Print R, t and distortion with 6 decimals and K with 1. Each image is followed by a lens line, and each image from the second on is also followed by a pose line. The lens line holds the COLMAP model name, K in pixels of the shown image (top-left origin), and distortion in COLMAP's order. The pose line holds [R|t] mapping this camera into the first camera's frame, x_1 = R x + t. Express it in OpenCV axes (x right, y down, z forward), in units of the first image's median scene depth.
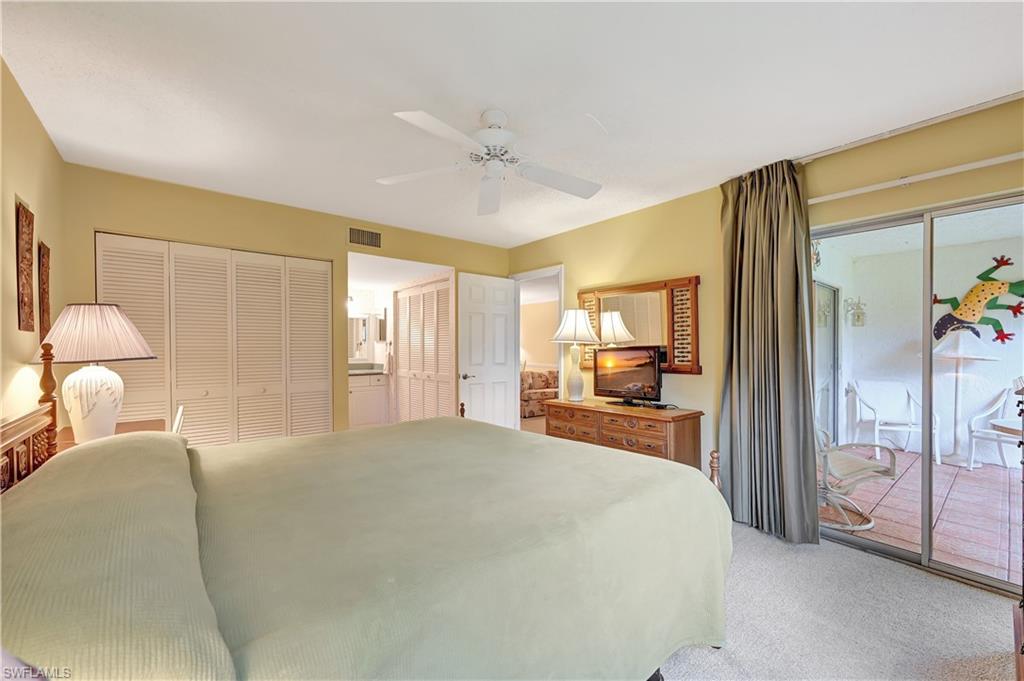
lens RADIAL K [[408.5, 0, 502.7], [0, 408.5, 351.1], [0, 0, 1]] dist [0.001310, 0.000213]
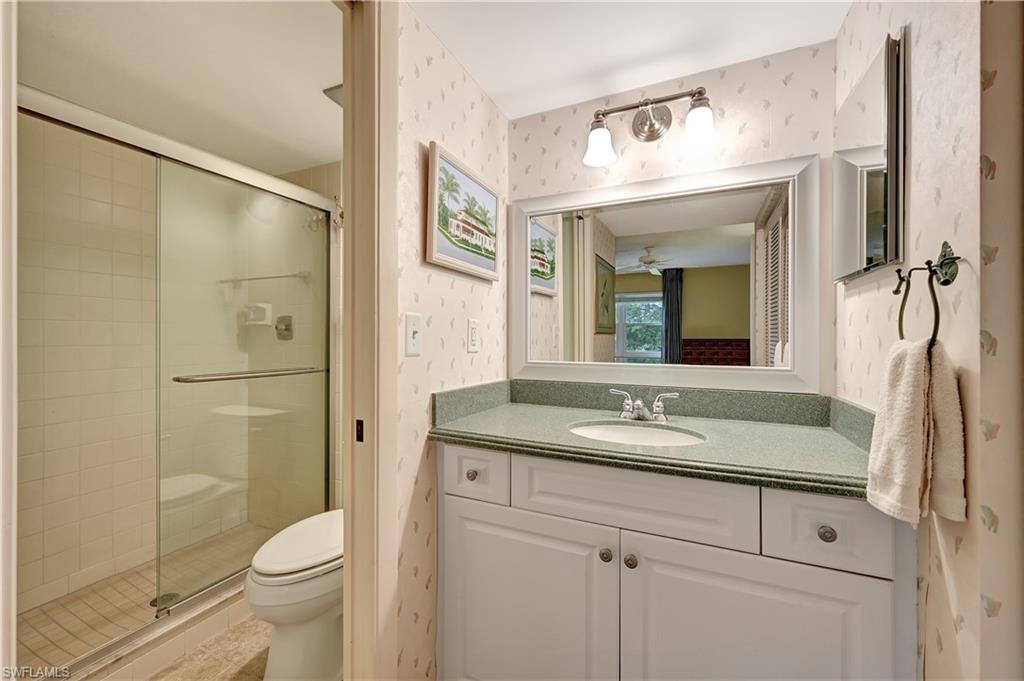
lens RADIAL K [[408.5, 0, 515.6], [0, 408.5, 333.9], [0, 0, 1]] dist [0.001310, 0.000213]
pose [[0.455250, -0.009547, -0.890313, -0.226405], [-0.016509, 0.999680, -0.019161, 0.005623], [0.890211, 0.023421, 0.454946, 0.838474]]
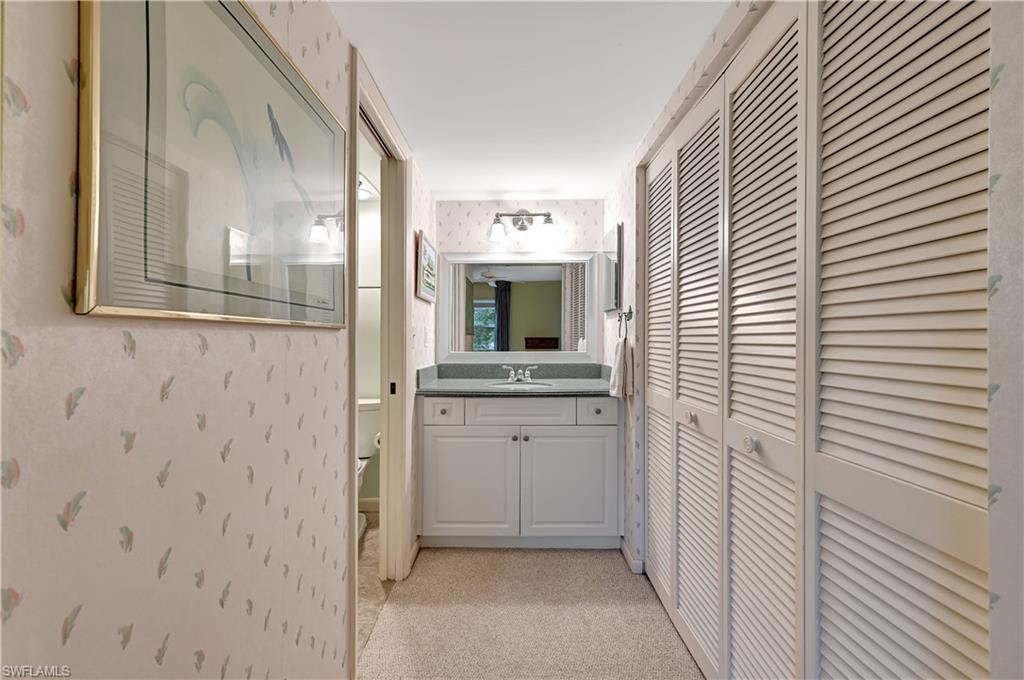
lens RADIAL K [[408.5, 0, 510.6], [0, 408.5, 341.8], [0, 0, 1]] dist [0.001310, 0.000213]
pose [[0.777672, 0.002639, -0.628665, -0.128036], [-0.006034, 0.999976, -0.003266, 0.008222], [0.628642, 0.006333, 0.777669, 0.652530]]
